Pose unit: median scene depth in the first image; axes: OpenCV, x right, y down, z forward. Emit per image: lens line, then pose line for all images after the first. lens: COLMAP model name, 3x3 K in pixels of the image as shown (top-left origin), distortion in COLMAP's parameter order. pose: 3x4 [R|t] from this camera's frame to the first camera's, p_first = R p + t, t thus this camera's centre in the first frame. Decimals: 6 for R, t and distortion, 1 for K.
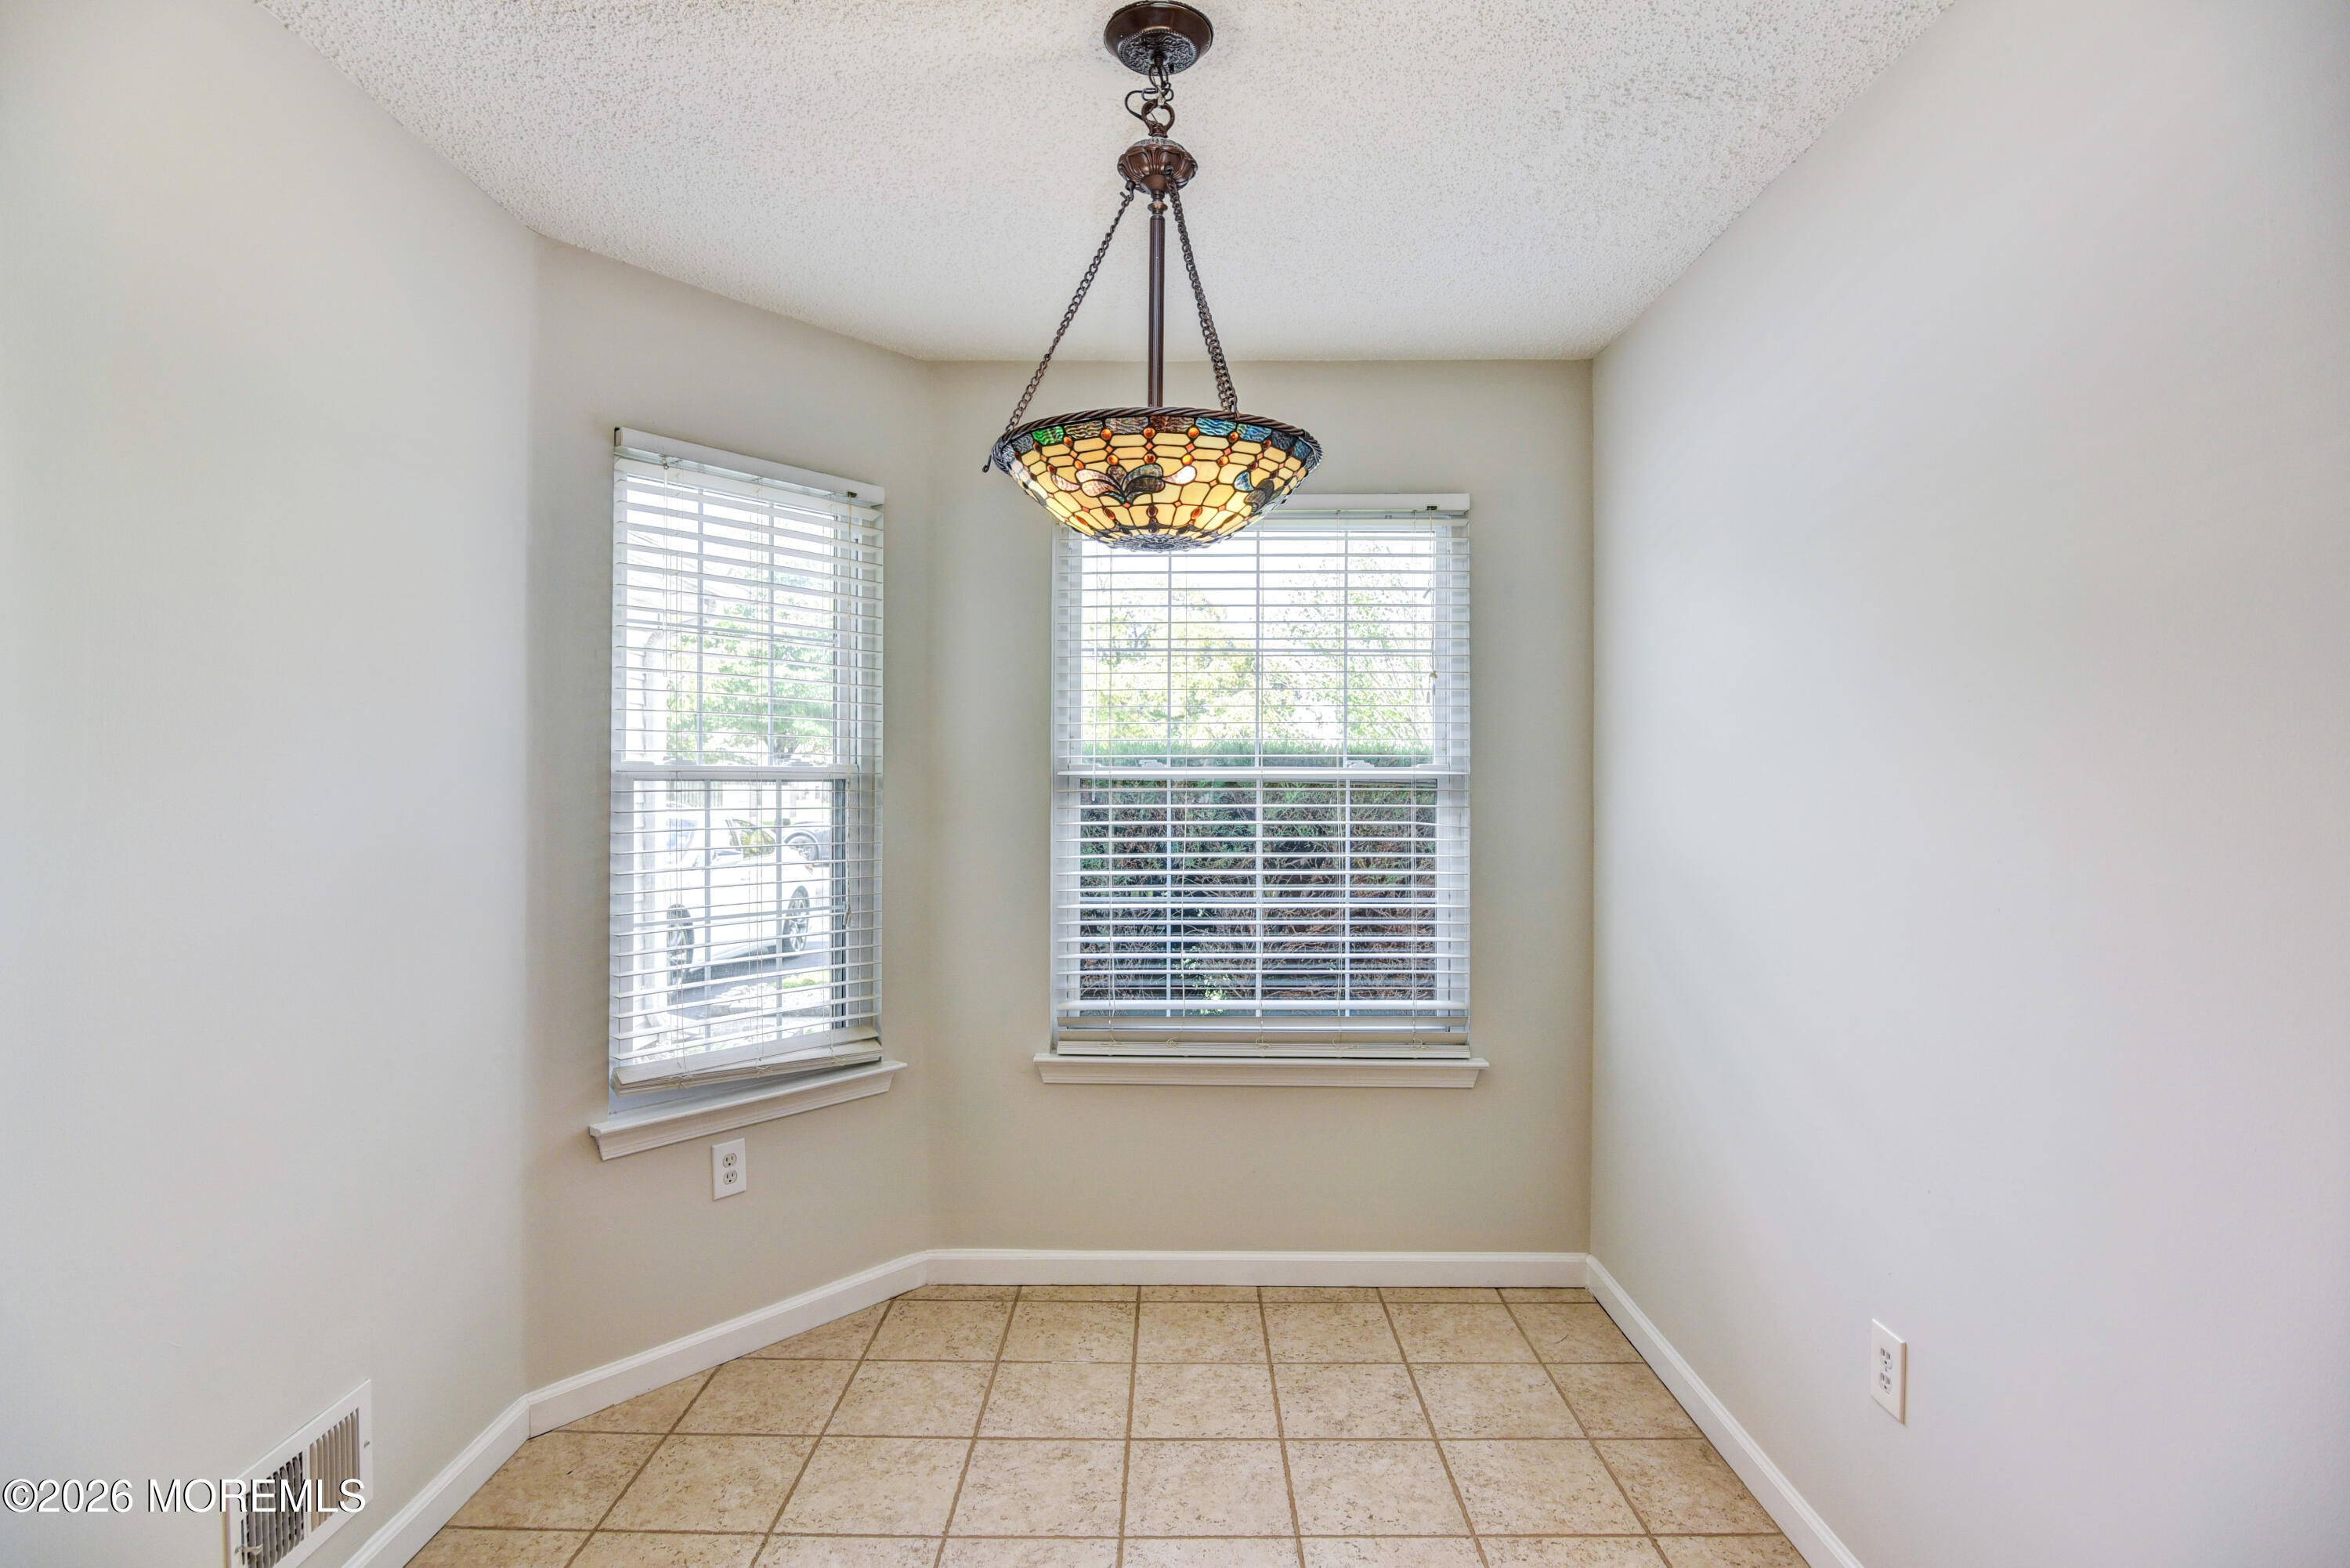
lens RADIAL K [[1156.0, 0, 1175.0], [0, 1156.0, 784.0], [0, 0, 1]] dist [-0.018742, 0.000371]
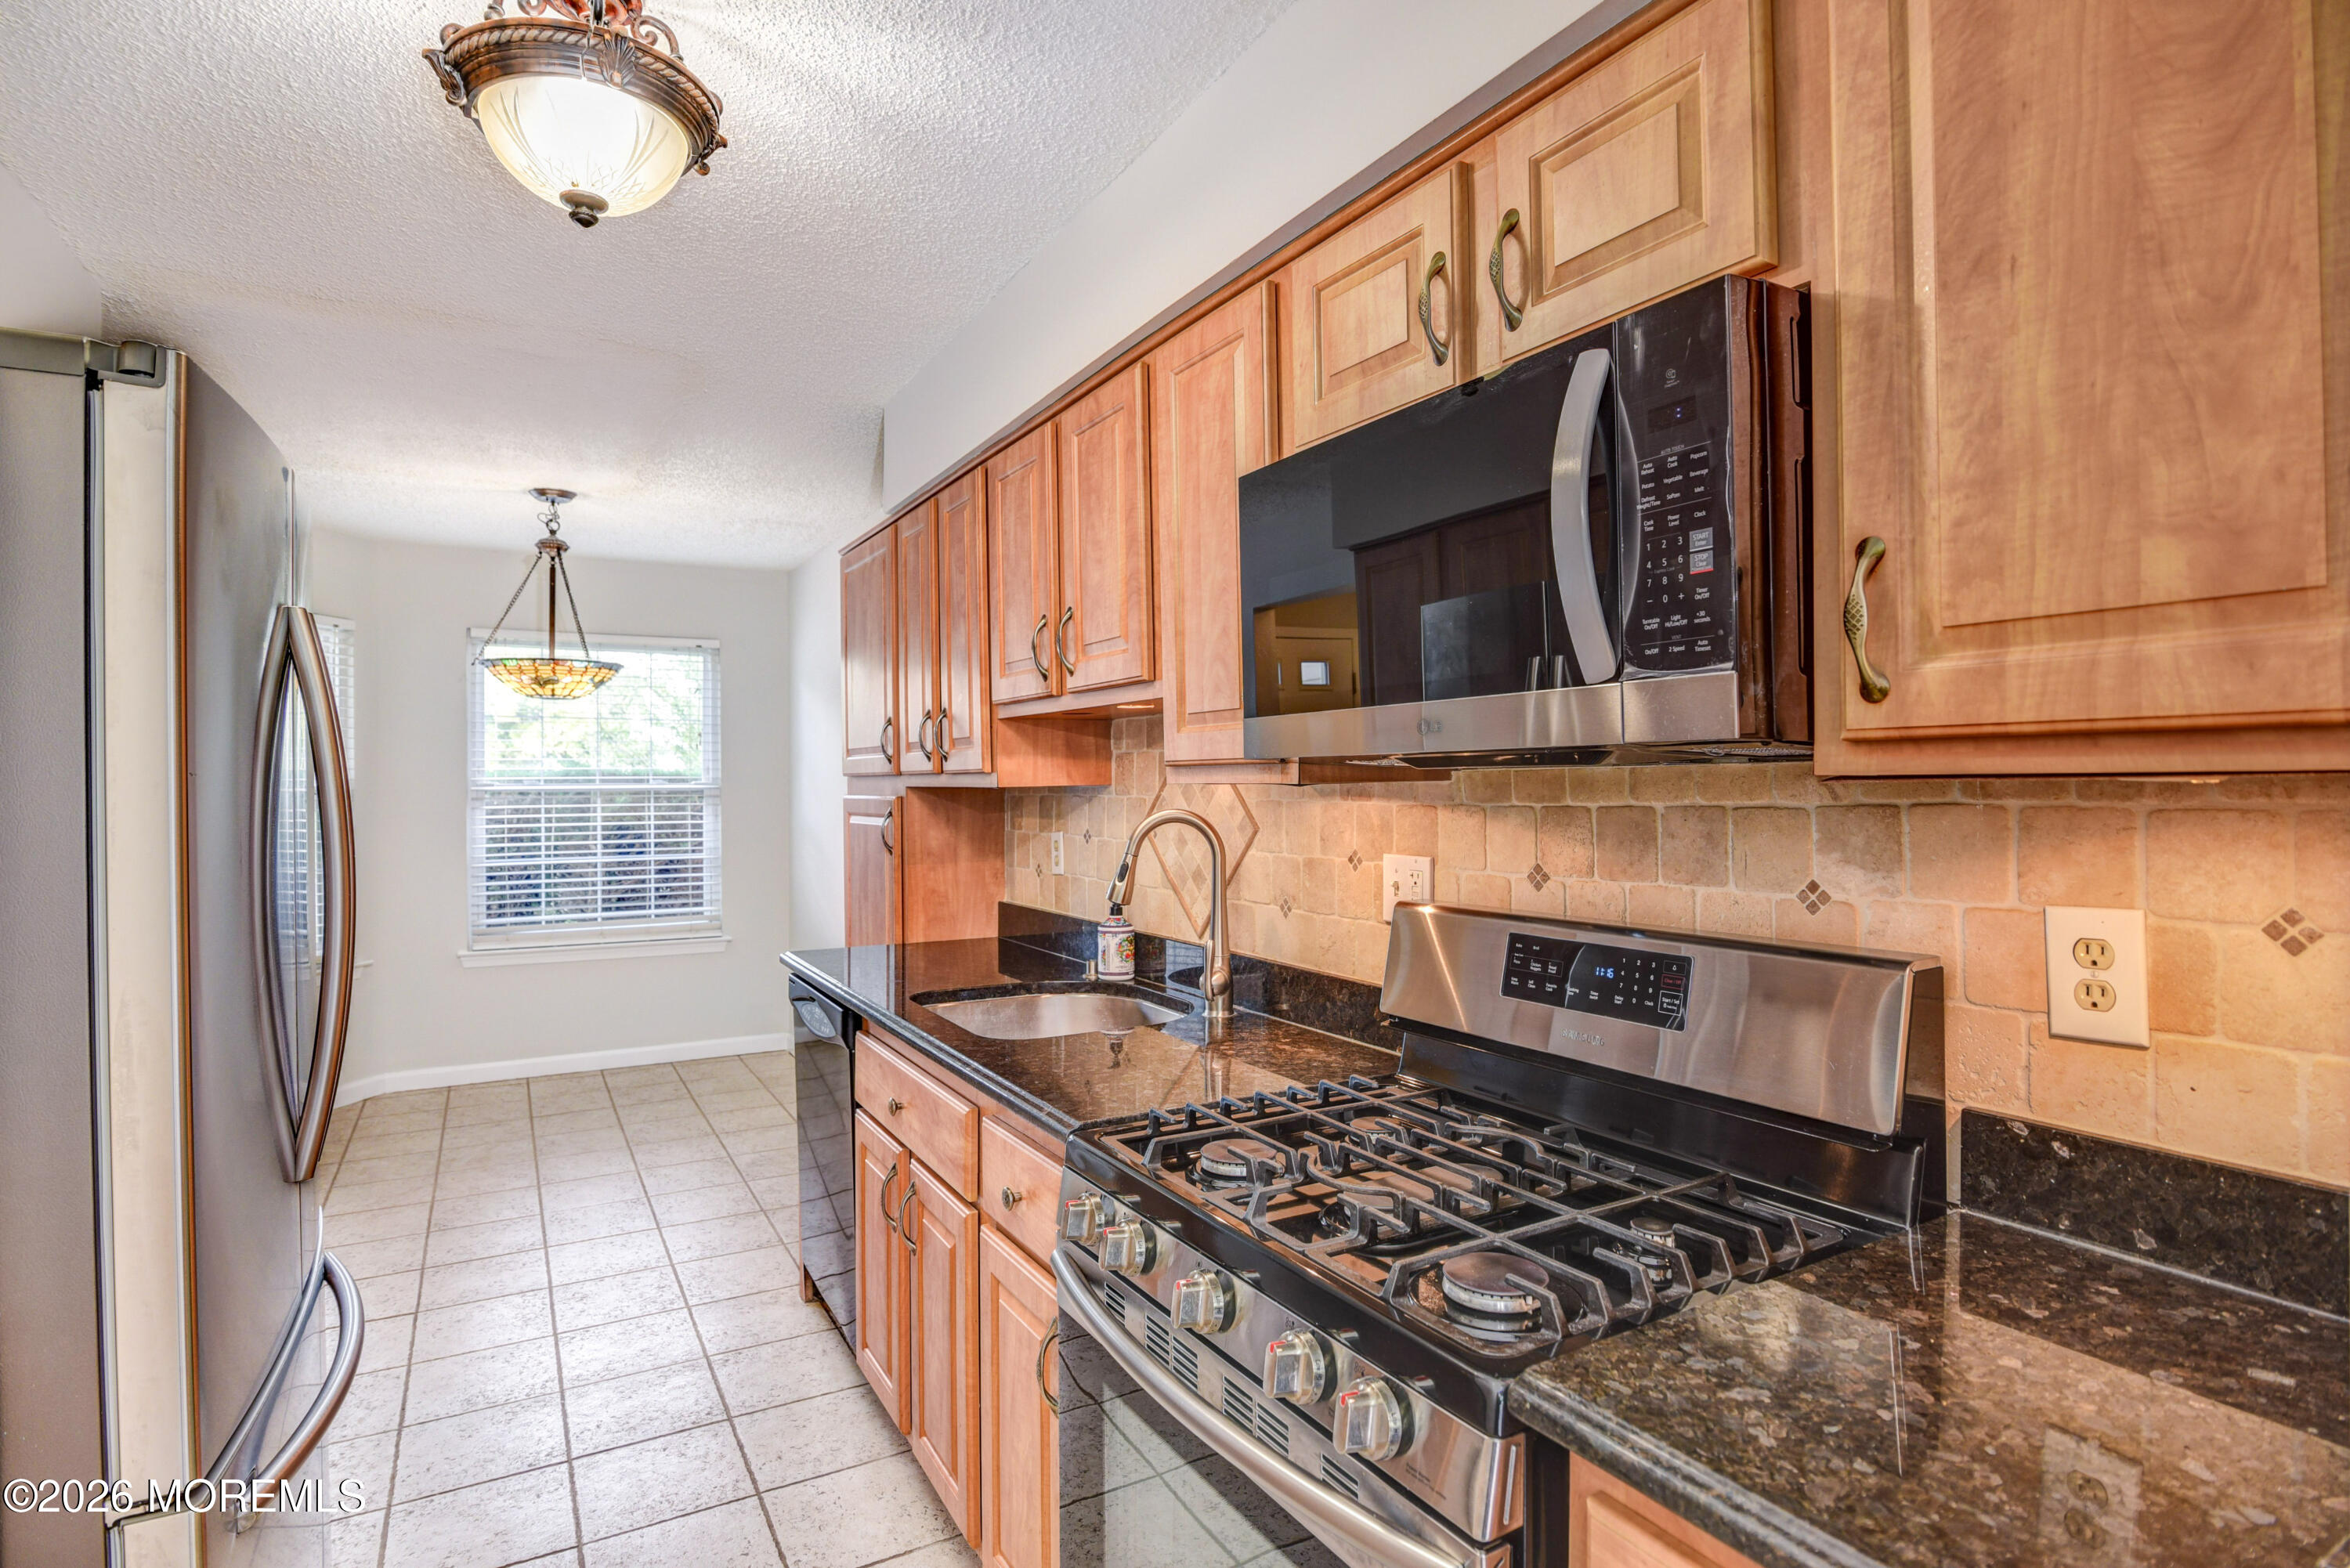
lens RADIAL K [[1156.0, 0, 1175.0], [0, 1156.0, 784.0], [0, 0, 1]] dist [-0.018742, 0.000371]
pose [[0.859260, -0.007160, 0.511488, -0.073739], [0.007147, 0.999972, 0.001992, -0.011210], [-0.511489, 0.001944, 0.859288, -1.004474]]
